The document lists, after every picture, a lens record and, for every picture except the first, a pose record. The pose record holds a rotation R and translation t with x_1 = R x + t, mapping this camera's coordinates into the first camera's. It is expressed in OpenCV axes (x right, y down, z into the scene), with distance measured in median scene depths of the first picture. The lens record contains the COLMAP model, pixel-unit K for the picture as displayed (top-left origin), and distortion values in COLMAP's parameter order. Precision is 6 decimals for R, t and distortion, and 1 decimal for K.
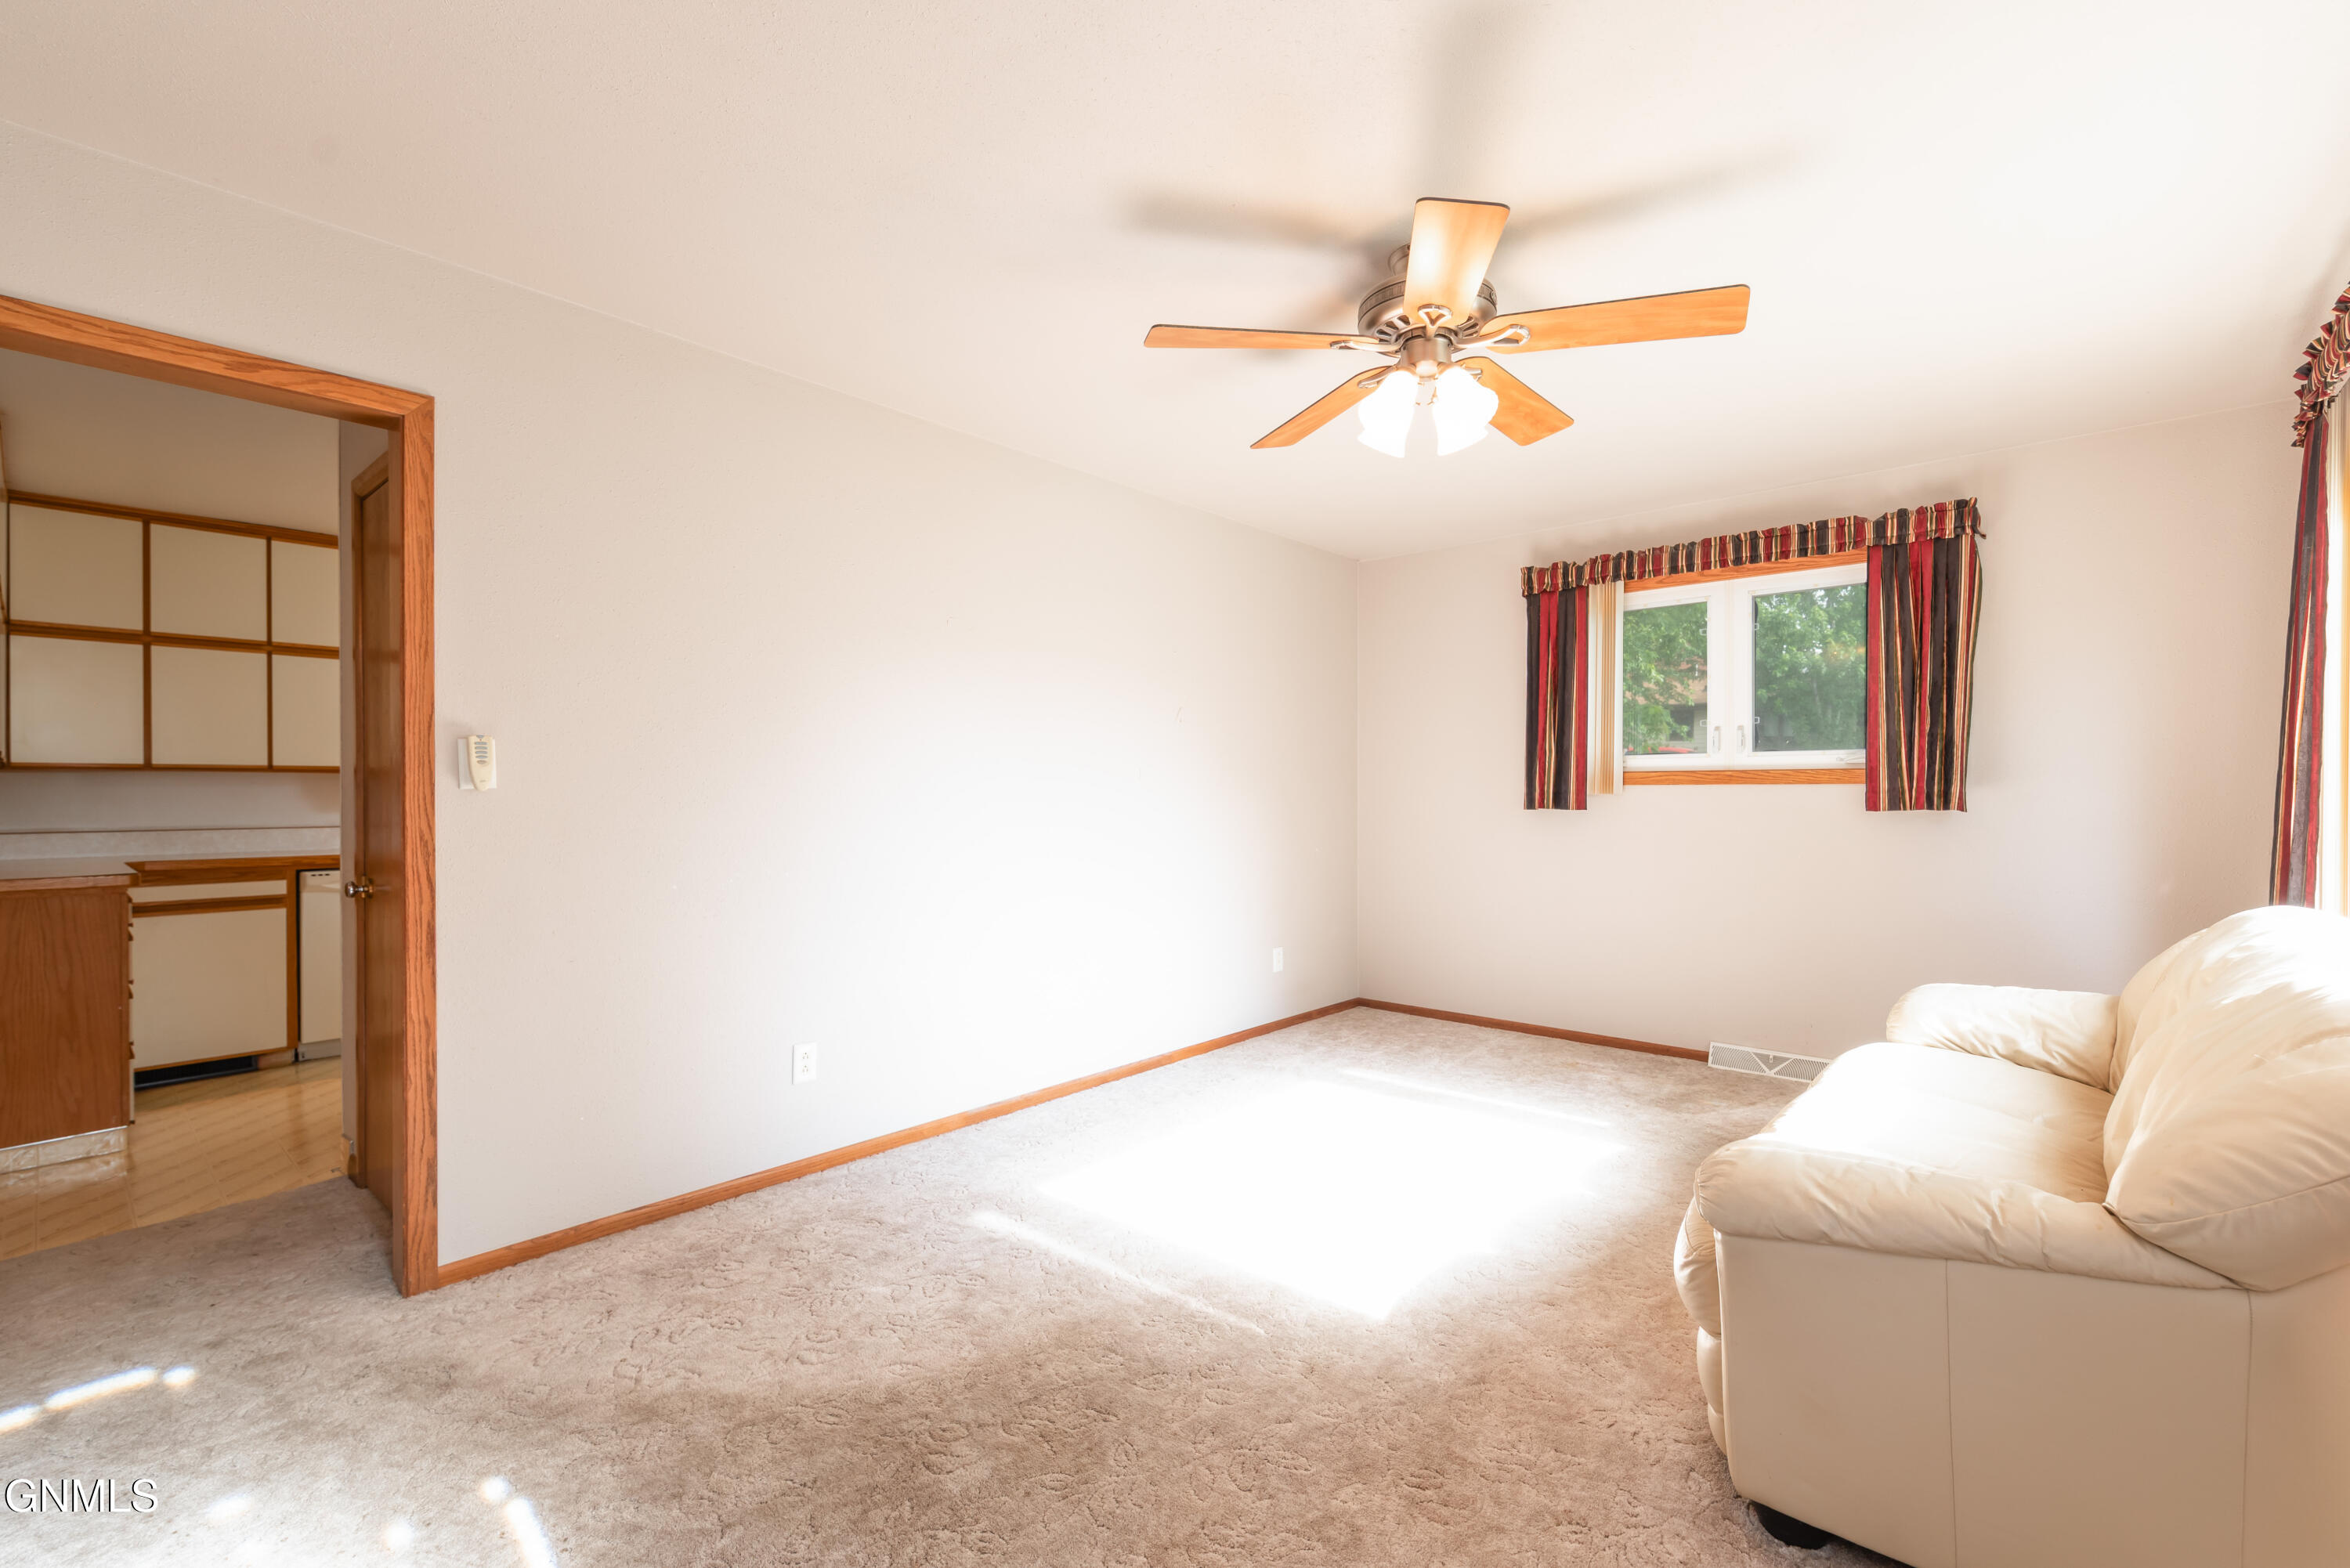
lens RADIAL K [[1009.0, 0, 1177.3], [0, 1009.0, 792.7], [0, 0, 1]] dist [-0.000539, -0.000641]
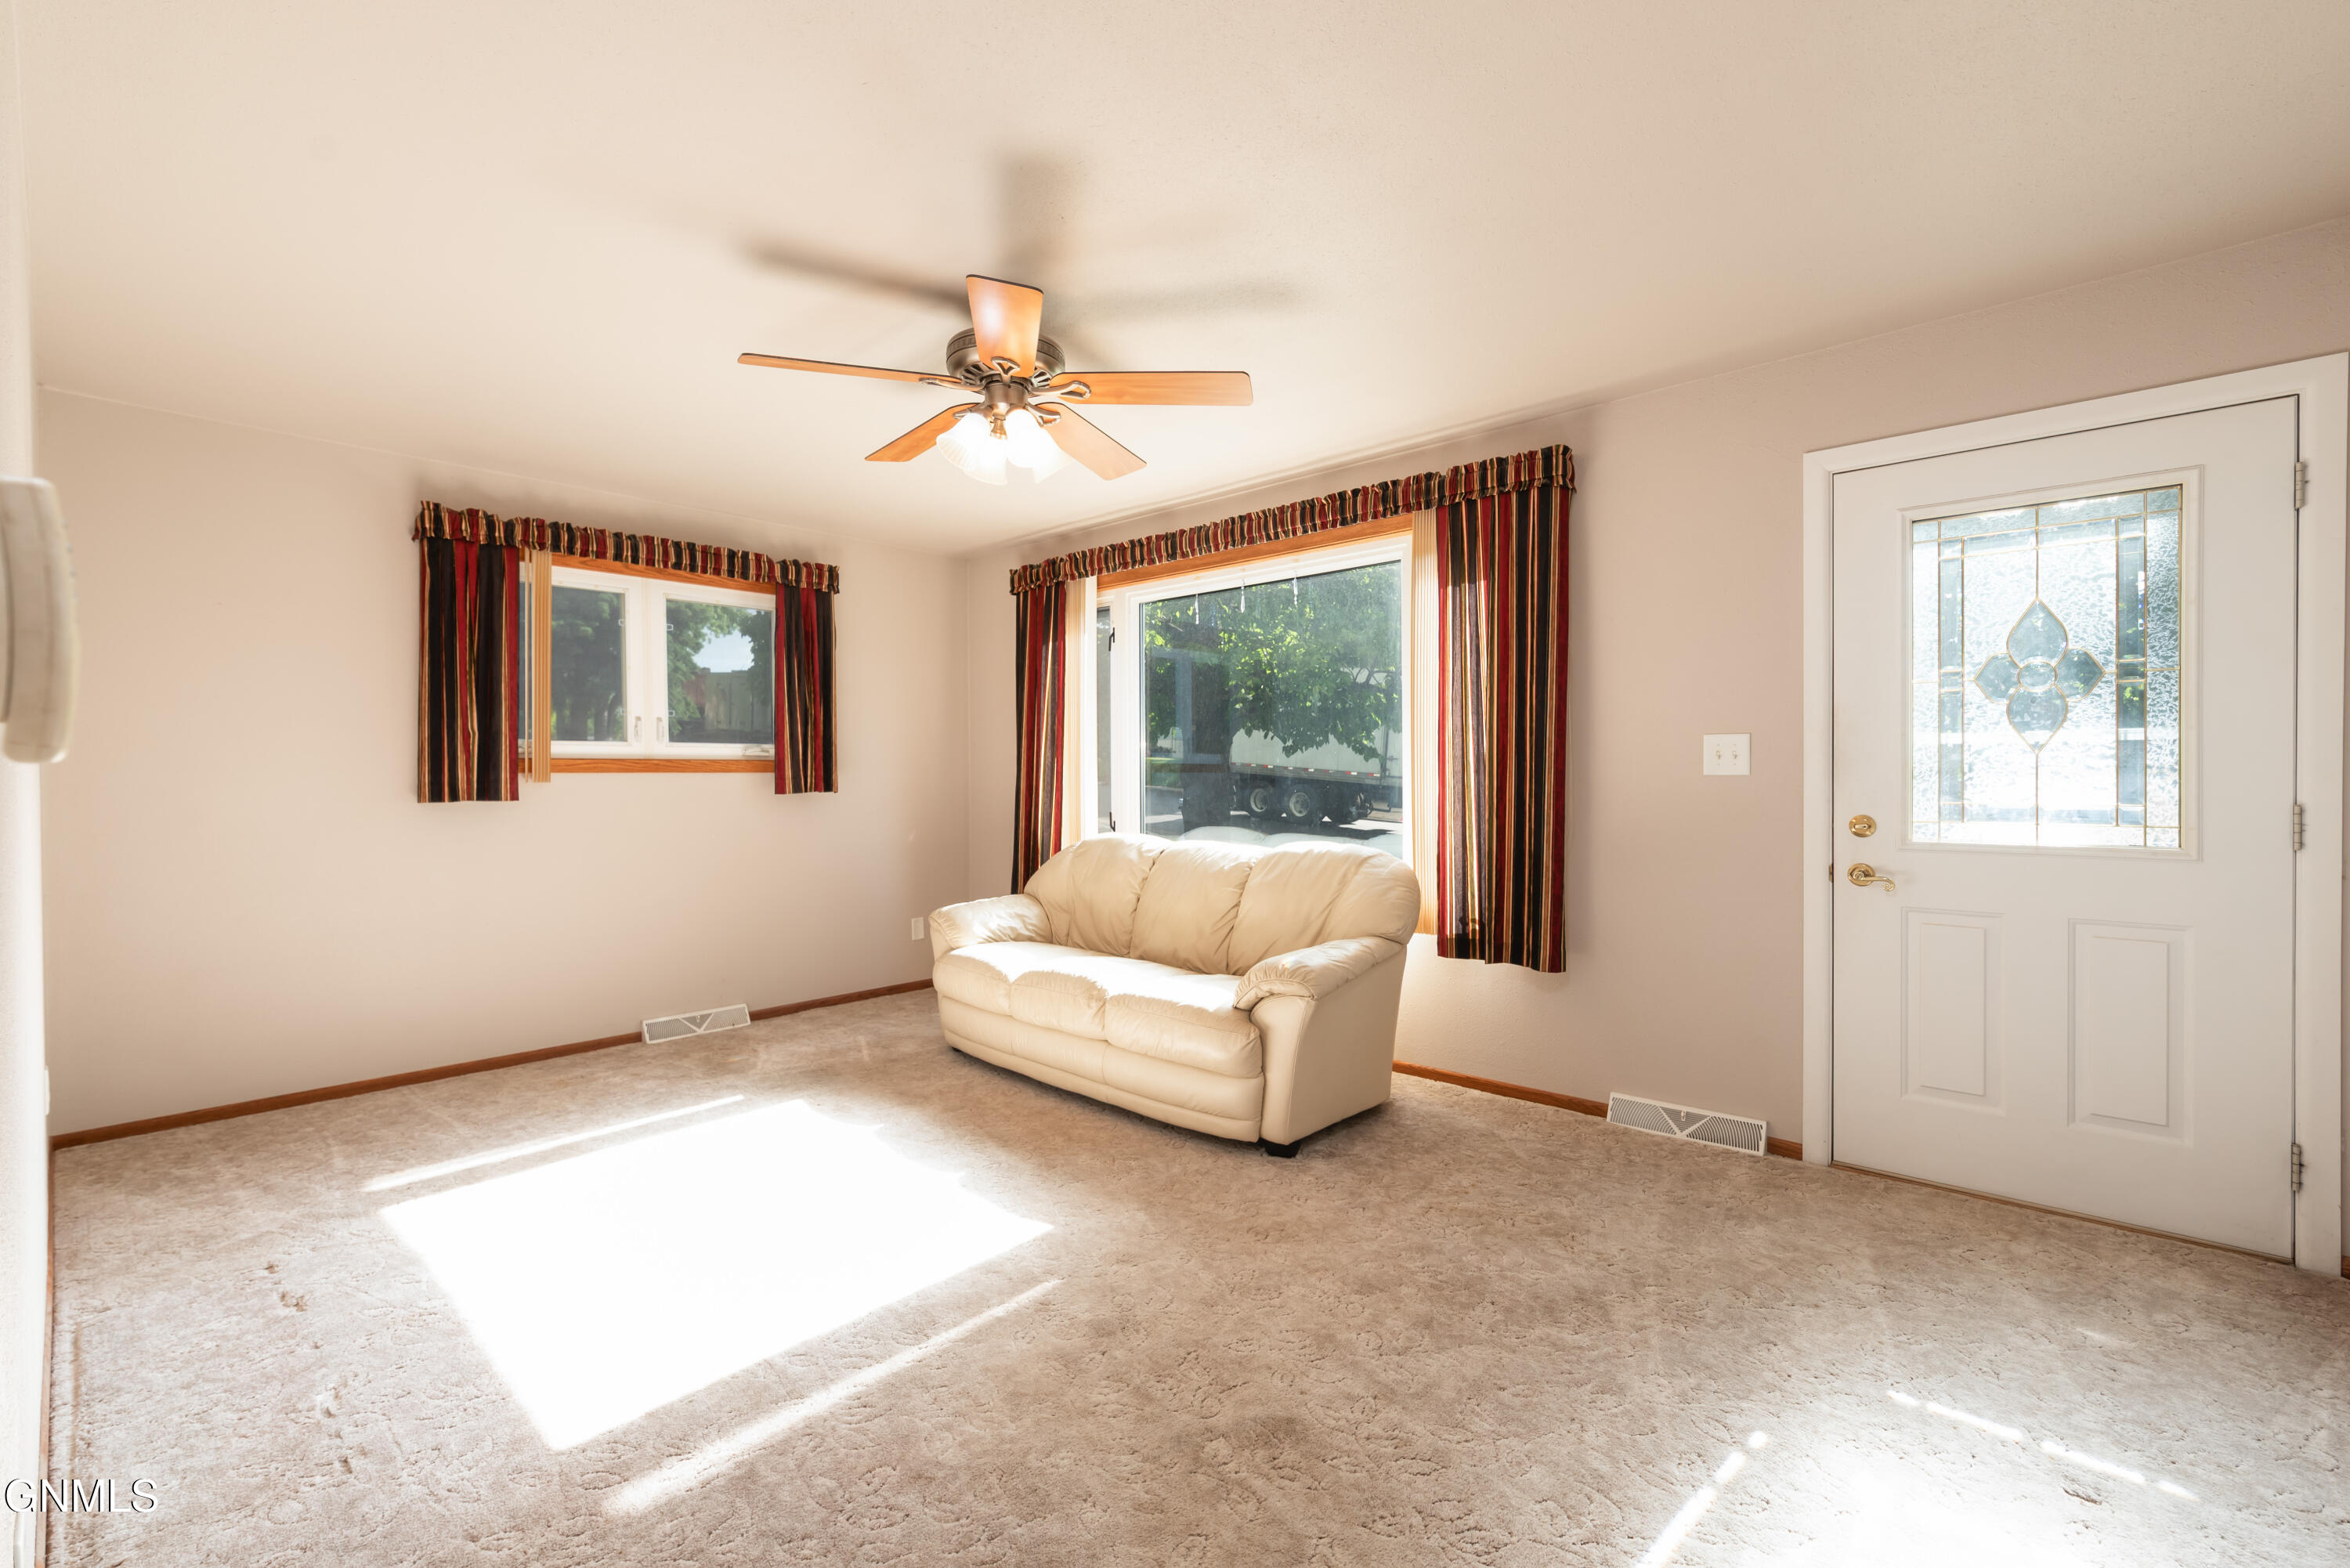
lens RADIAL K [[1009.0, 0, 1181.9], [0, 1009.0, 778.7], [0, 0, 1]] dist [-0.000539, -0.000641]
pose [[0.015682, -0.001851, 0.999875, -0.513421], [0.007414, 0.999971, 0.001735, 0.000558], [-0.999850, 0.007386, 0.015695, 0.441807]]
